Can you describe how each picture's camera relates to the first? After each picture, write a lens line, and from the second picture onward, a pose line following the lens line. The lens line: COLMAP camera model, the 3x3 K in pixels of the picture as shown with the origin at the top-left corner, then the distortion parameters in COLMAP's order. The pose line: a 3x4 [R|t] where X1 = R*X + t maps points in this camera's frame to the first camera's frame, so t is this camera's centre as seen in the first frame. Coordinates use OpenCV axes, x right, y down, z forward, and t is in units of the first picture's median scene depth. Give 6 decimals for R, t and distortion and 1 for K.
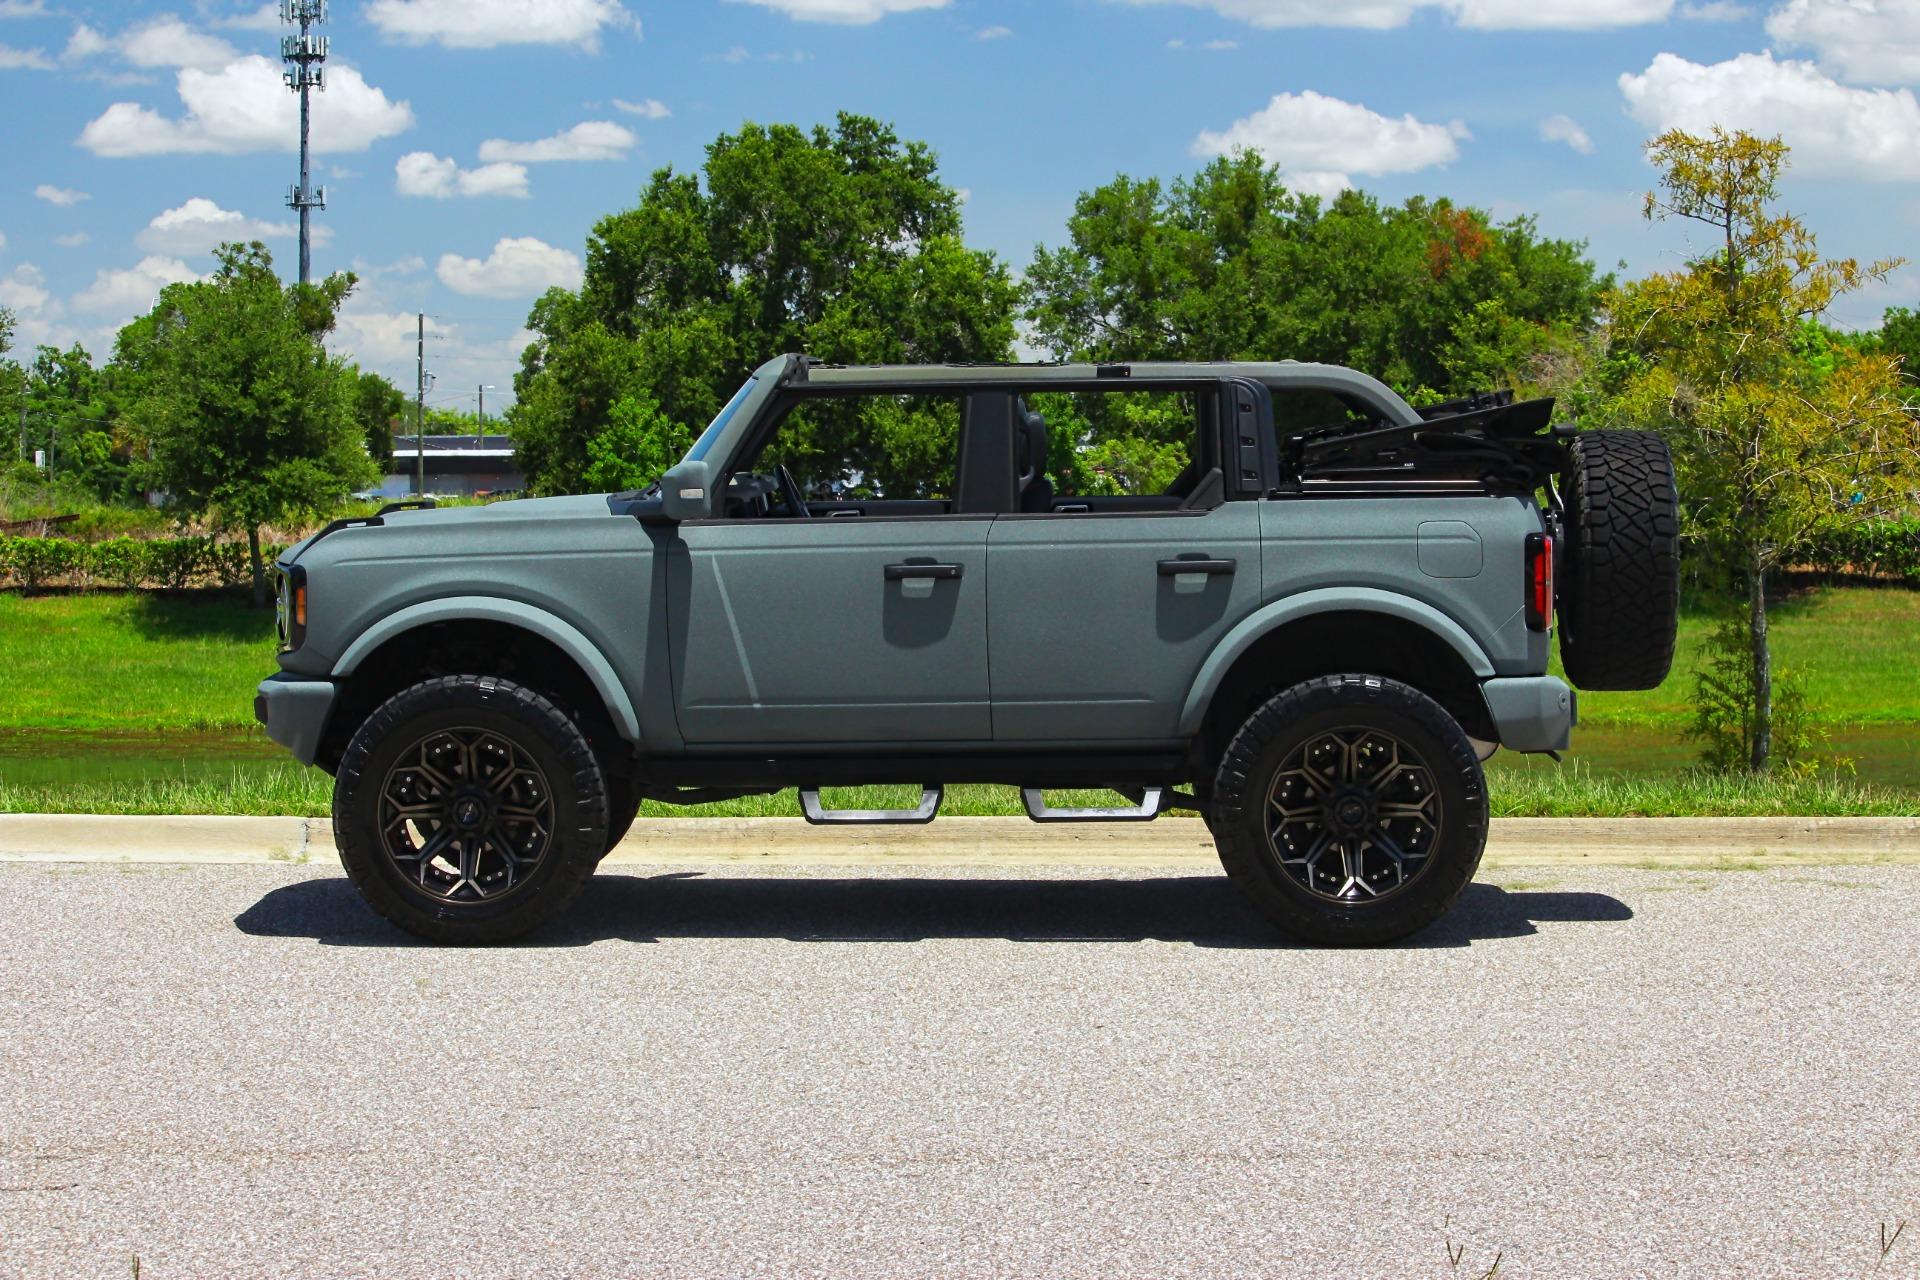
lens RADIAL K [[5035.5, 0, 959.6], [0, 5035.5, 509.0], [0, 0, 1]] dist [-0.422425, -0.137152]
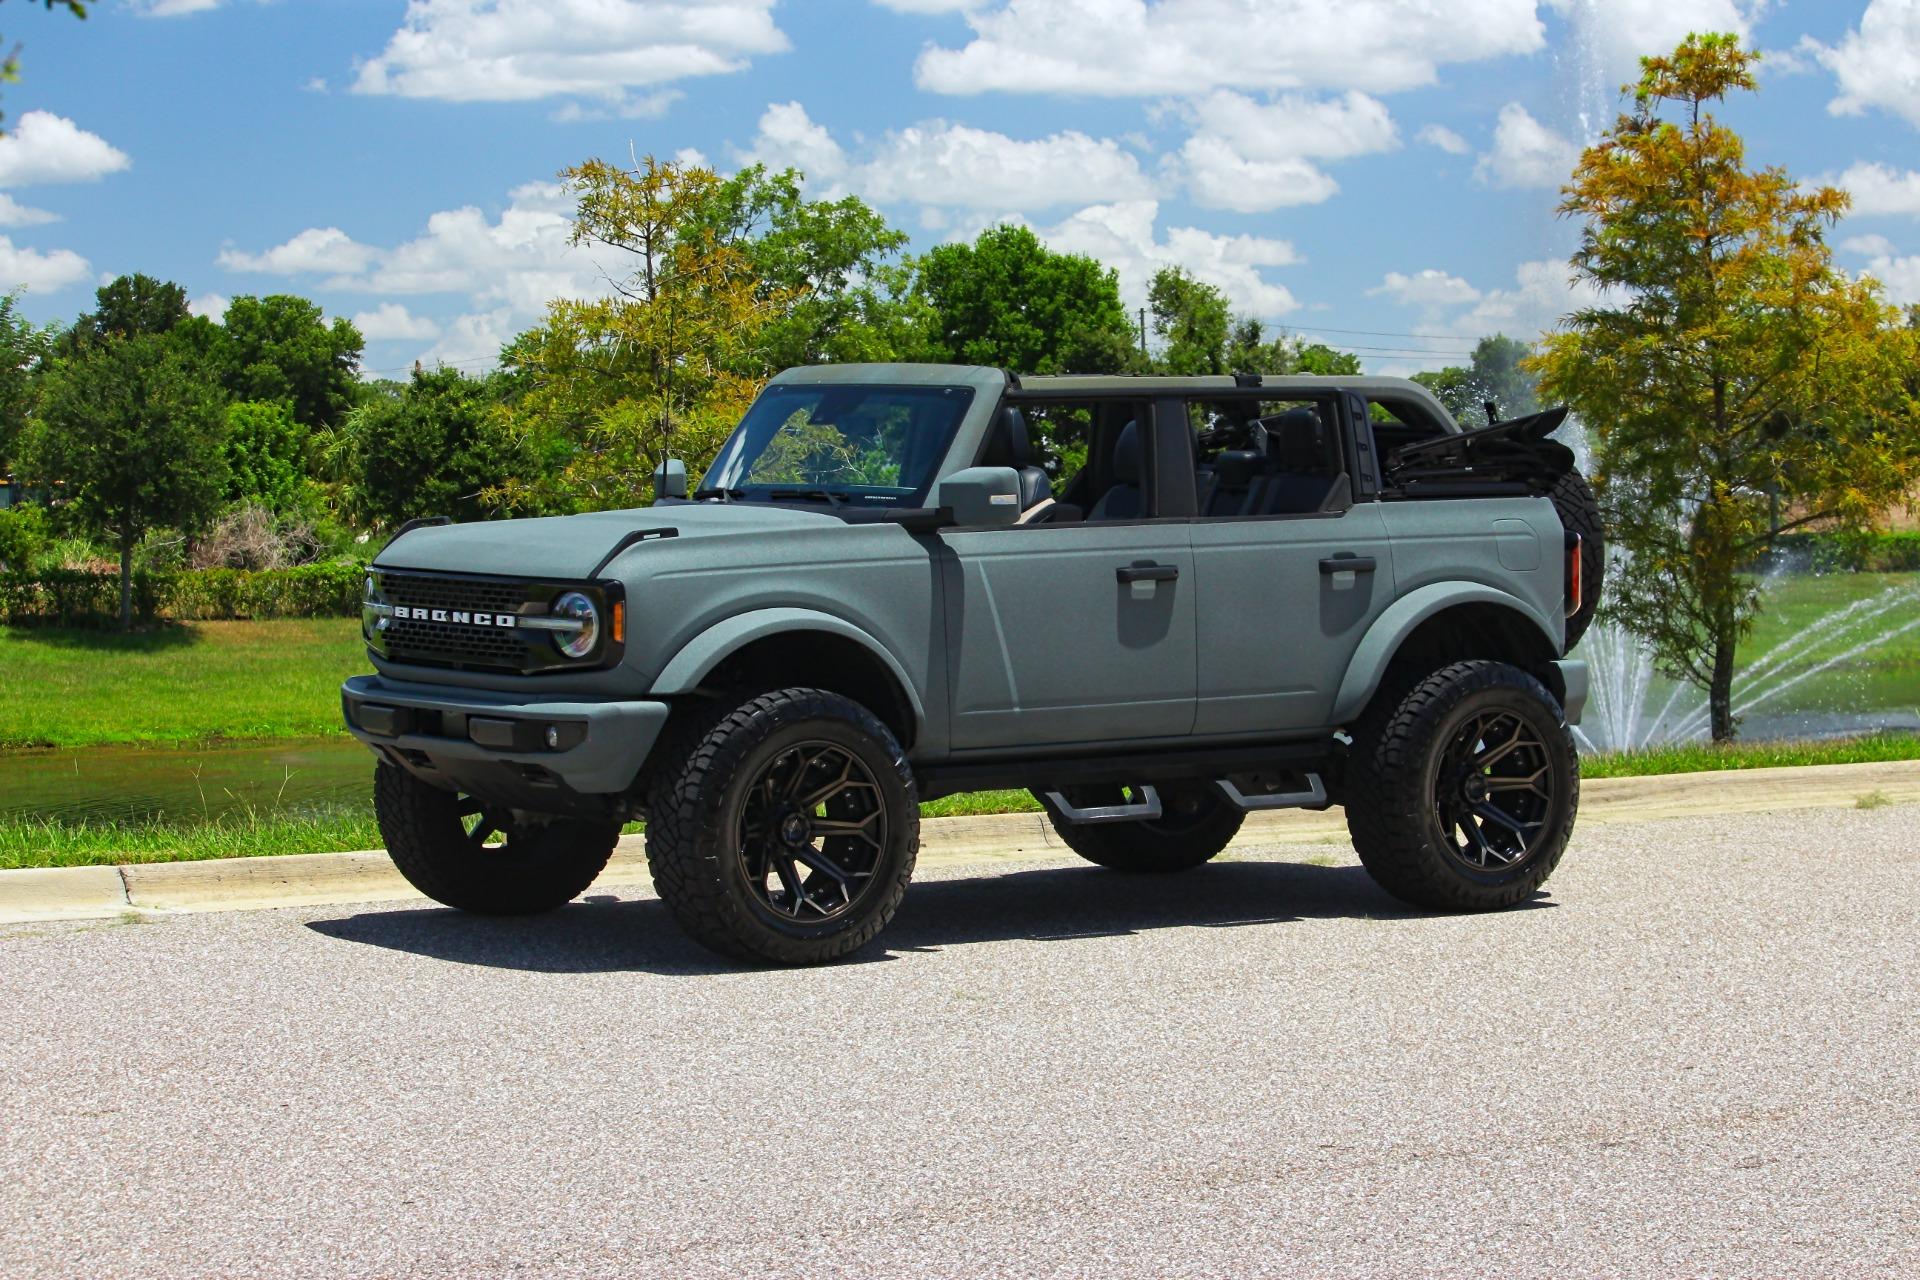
lens RADIAL K [[5035.1, 0, 958.0], [0, 5035.1, 569.9], [0, 0, 1]] dist [-0.410192, -0.090992]
pose [[0.802270, -0.016999, 0.596719, -0.652997], [0.014840, 0.999853, 0.008532, 0.002238], [-0.596777, 0.002010, 0.802405, 0.194926]]
